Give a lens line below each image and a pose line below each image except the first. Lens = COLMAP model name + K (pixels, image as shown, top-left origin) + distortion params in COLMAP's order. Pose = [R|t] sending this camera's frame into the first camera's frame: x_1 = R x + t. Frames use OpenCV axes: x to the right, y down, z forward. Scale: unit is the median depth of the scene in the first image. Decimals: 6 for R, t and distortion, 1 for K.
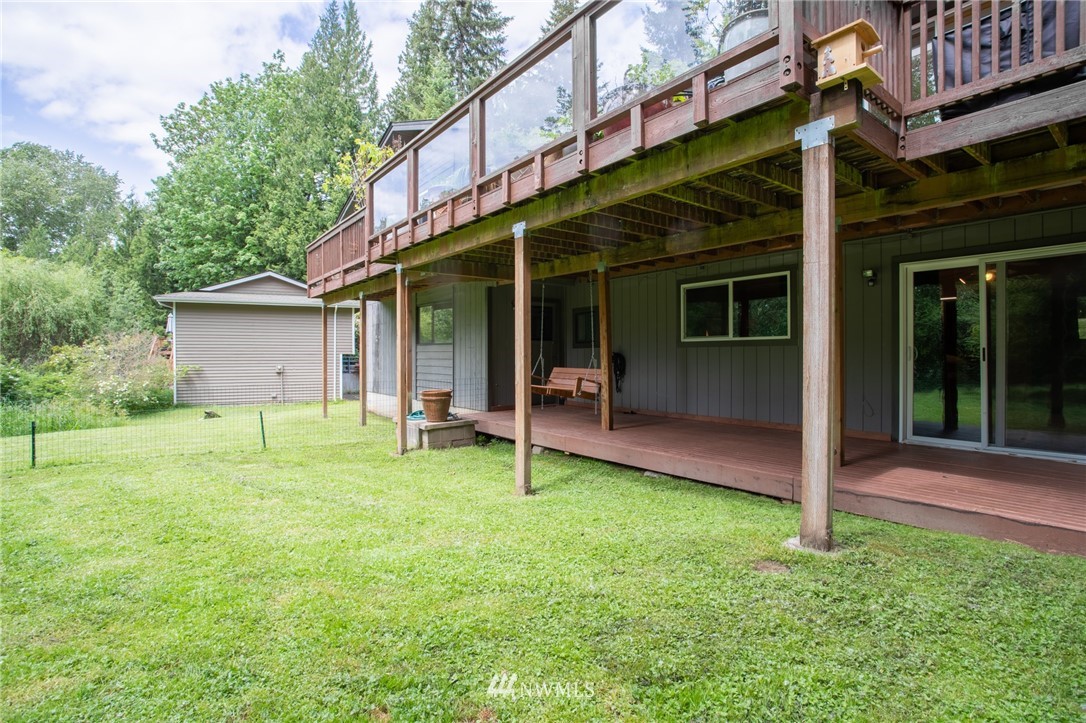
lens RADIAL K [[525.7, 0, 542.6], [0, 525.7, 360.9], [0, 0, 1]] dist [-0.064921, 0.025047]
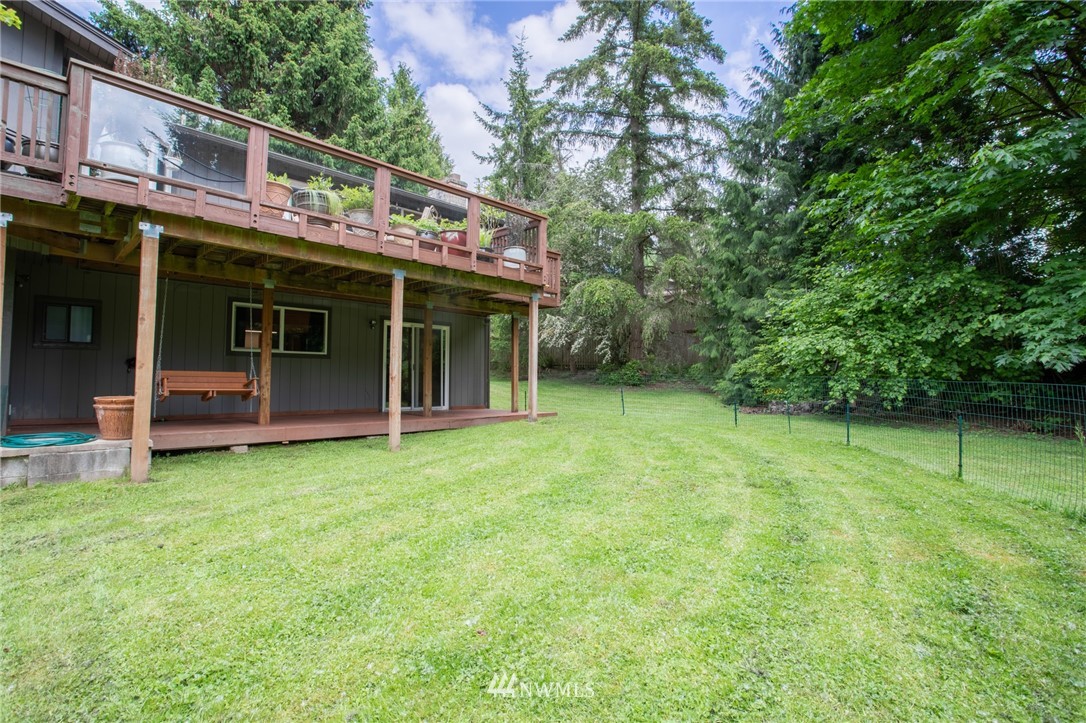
lens RADIAL K [[525.7, 0, 542.2], [0, 525.7, 364.4], [0, 0, 1]] dist [-0.064921, 0.025047]
pose [[-0.146706, 0.038973, 0.988412, -1.107022], [0.010245, 0.999230, -0.037879, 0.050013], [-0.989127, 0.004569, -0.146992, 0.570149]]
